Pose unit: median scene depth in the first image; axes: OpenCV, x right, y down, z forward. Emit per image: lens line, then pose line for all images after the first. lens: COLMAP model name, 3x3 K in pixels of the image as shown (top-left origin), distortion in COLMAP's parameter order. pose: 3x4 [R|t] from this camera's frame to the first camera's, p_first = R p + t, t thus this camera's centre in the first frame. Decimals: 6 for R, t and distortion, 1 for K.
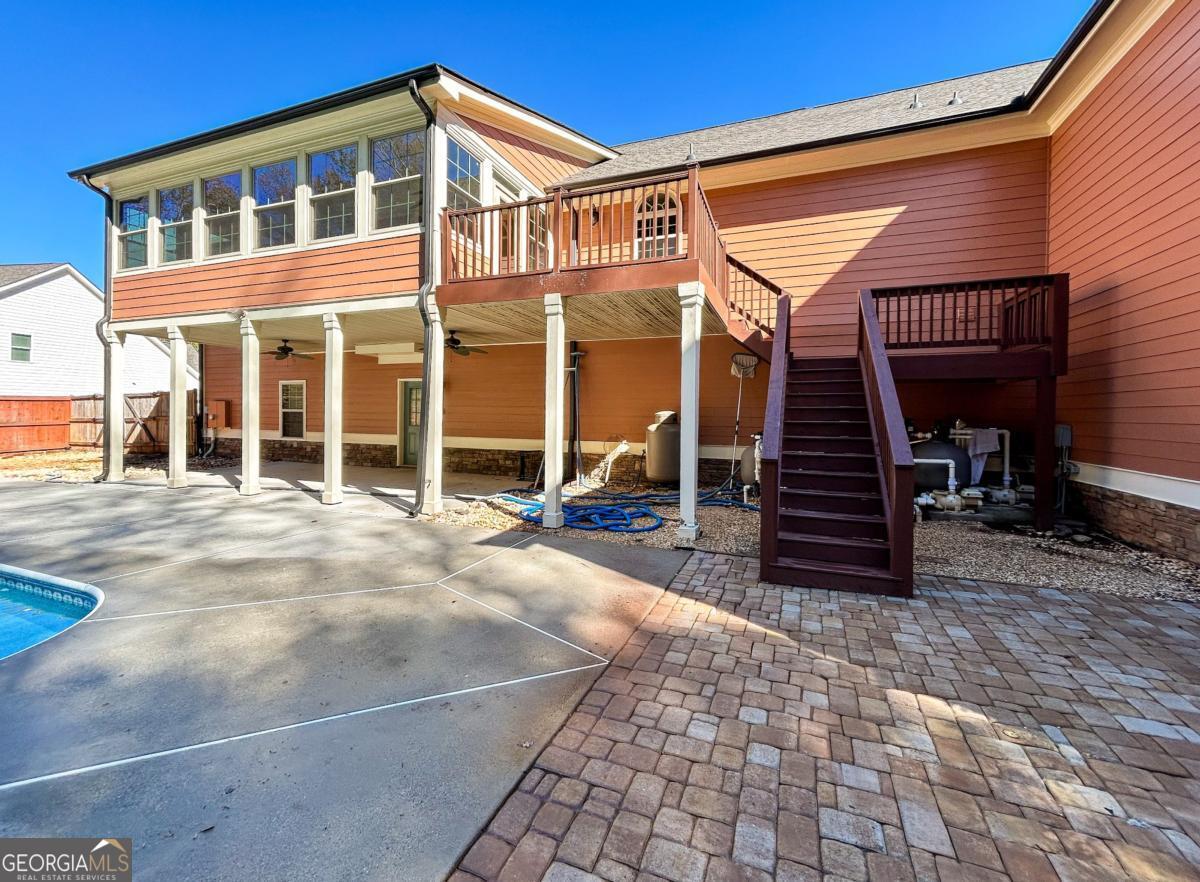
lens RADIAL K [[482.7, 0, 609.4], [0, 482.7, 413.1], [0, 0, 1]] dist [0.001430, 0.002662]
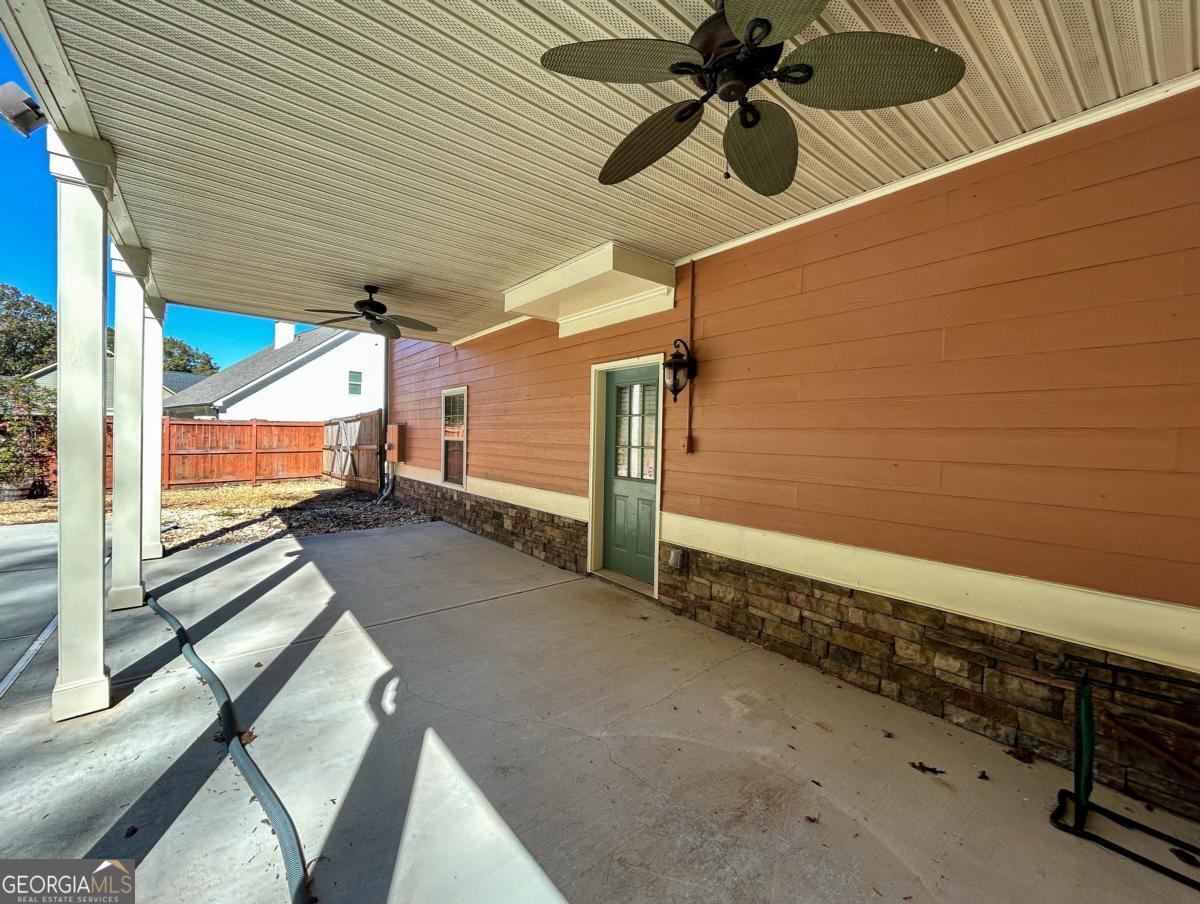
lens RADIAL K [[490.3, 0, 595.5], [0, 490.3, 441.8], [0, 0, 1]] dist [-0.000584, 0.000243]
pose [[0.852357, 0.012331, -0.522815, -0.315765], [-0.014866, 0.999889, -0.000653, -0.005869], [0.522749, 0.008329, 0.852446, 0.955849]]
